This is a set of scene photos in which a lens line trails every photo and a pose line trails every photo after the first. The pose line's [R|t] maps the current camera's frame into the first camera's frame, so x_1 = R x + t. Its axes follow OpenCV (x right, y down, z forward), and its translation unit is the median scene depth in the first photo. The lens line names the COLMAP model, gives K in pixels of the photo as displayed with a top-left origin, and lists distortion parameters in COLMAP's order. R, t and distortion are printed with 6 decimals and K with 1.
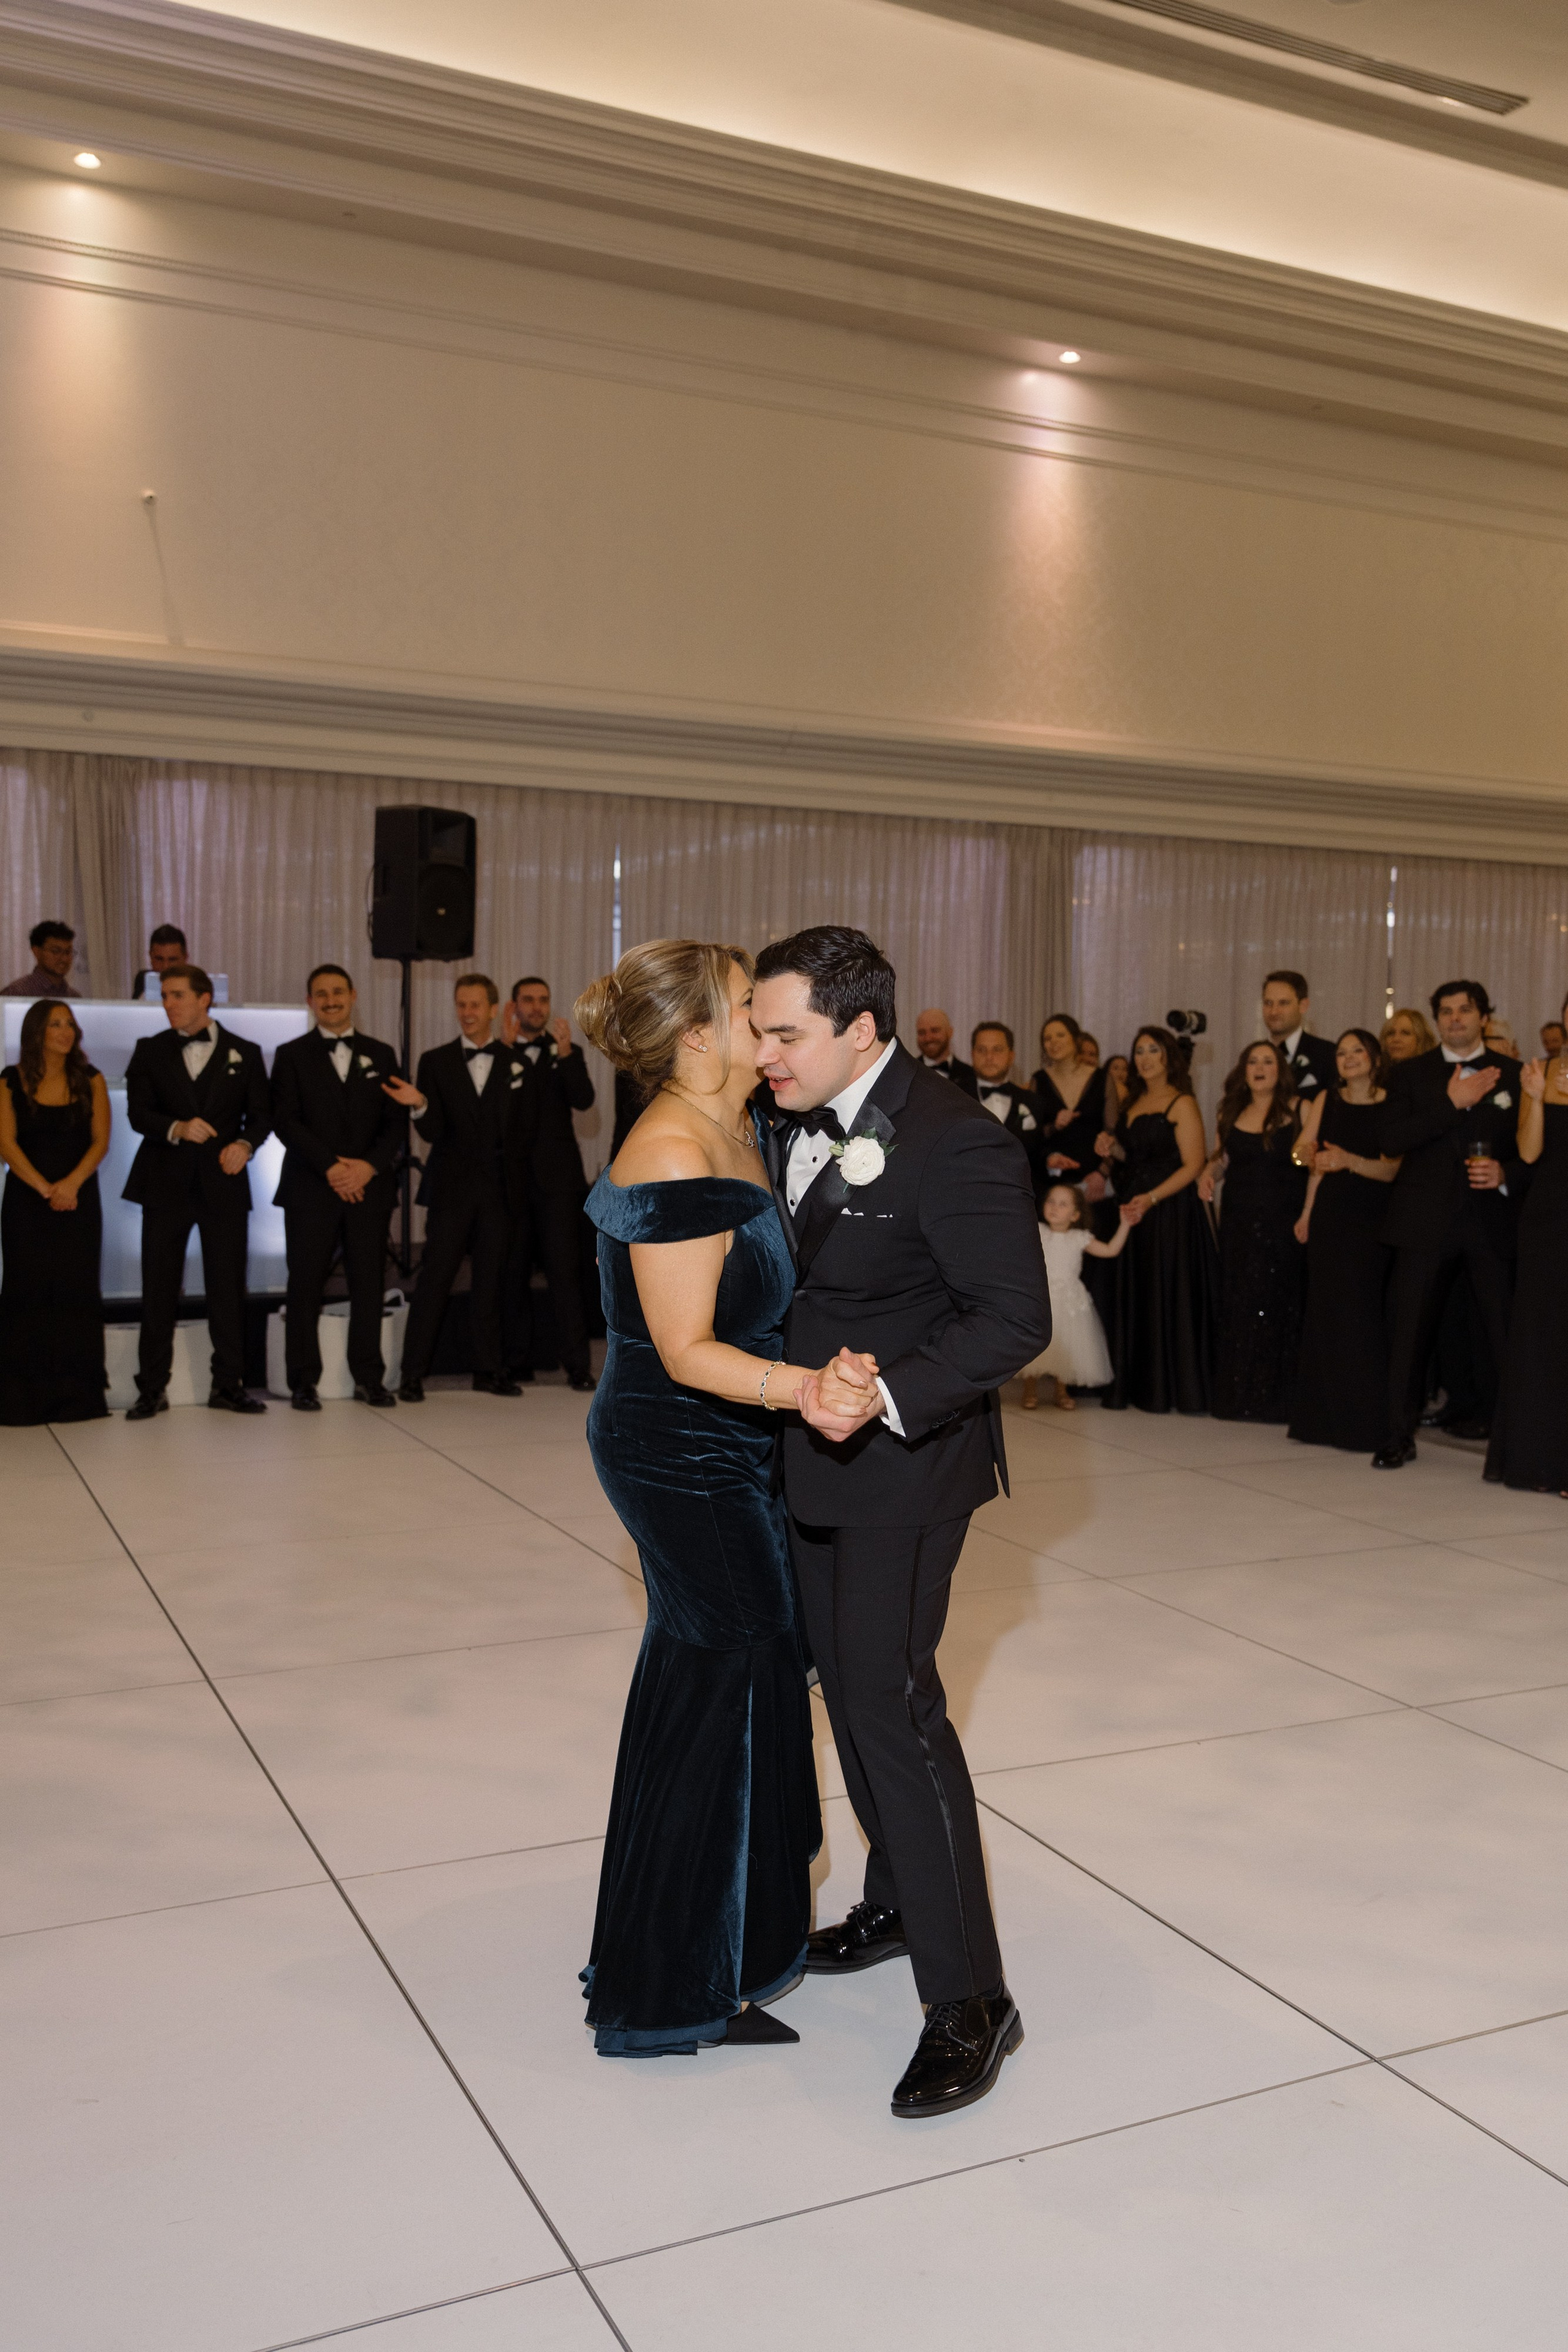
lens RADIAL K [[2173.5, 0, 686.4], [0, 2173.5, 1155.7], [0, 0, 1]] dist [-0.002628, 0.000000]
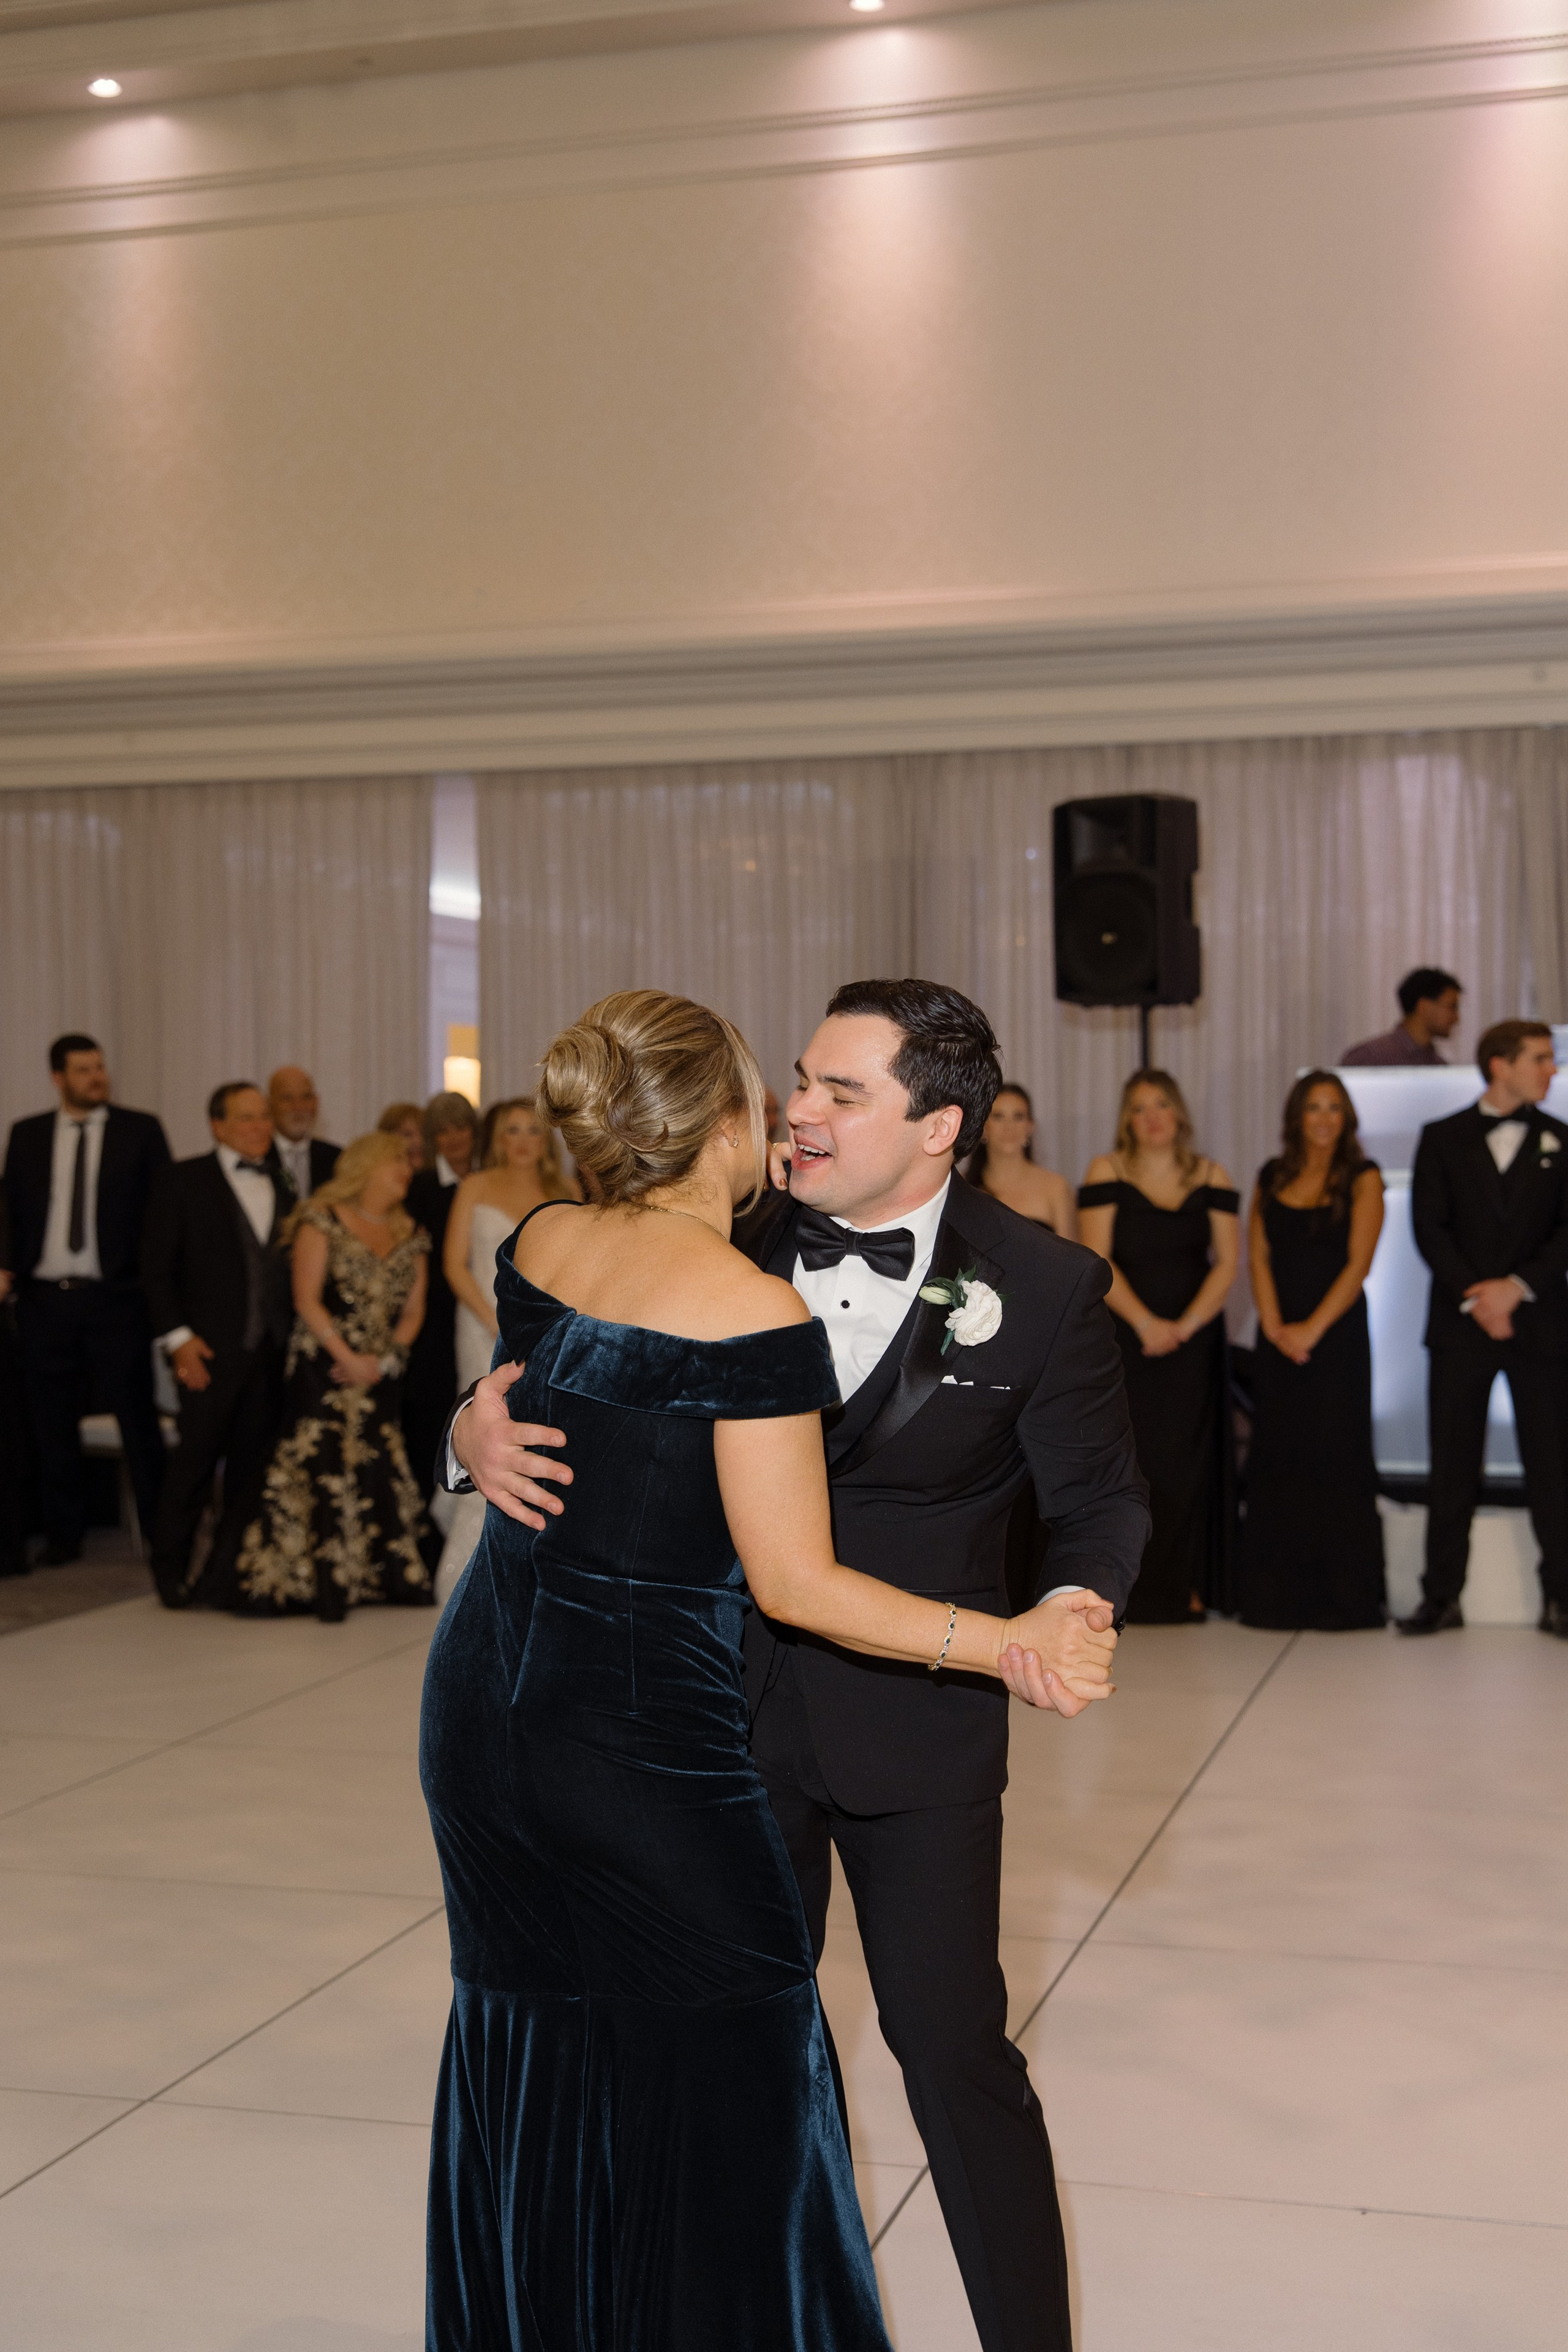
lens RADIAL K [[2925.0, 0, 783.8], [0, 2925.0, 1183.5], [0, 0, 1]] dist [-0.017287, 0.000000]
pose [[0.737128, -0.009434, -0.675687, 0.252637], [-0.011342, 0.999589, -0.026329, -0.002941], [0.675658, 0.027072, 0.736718, 0.134169]]
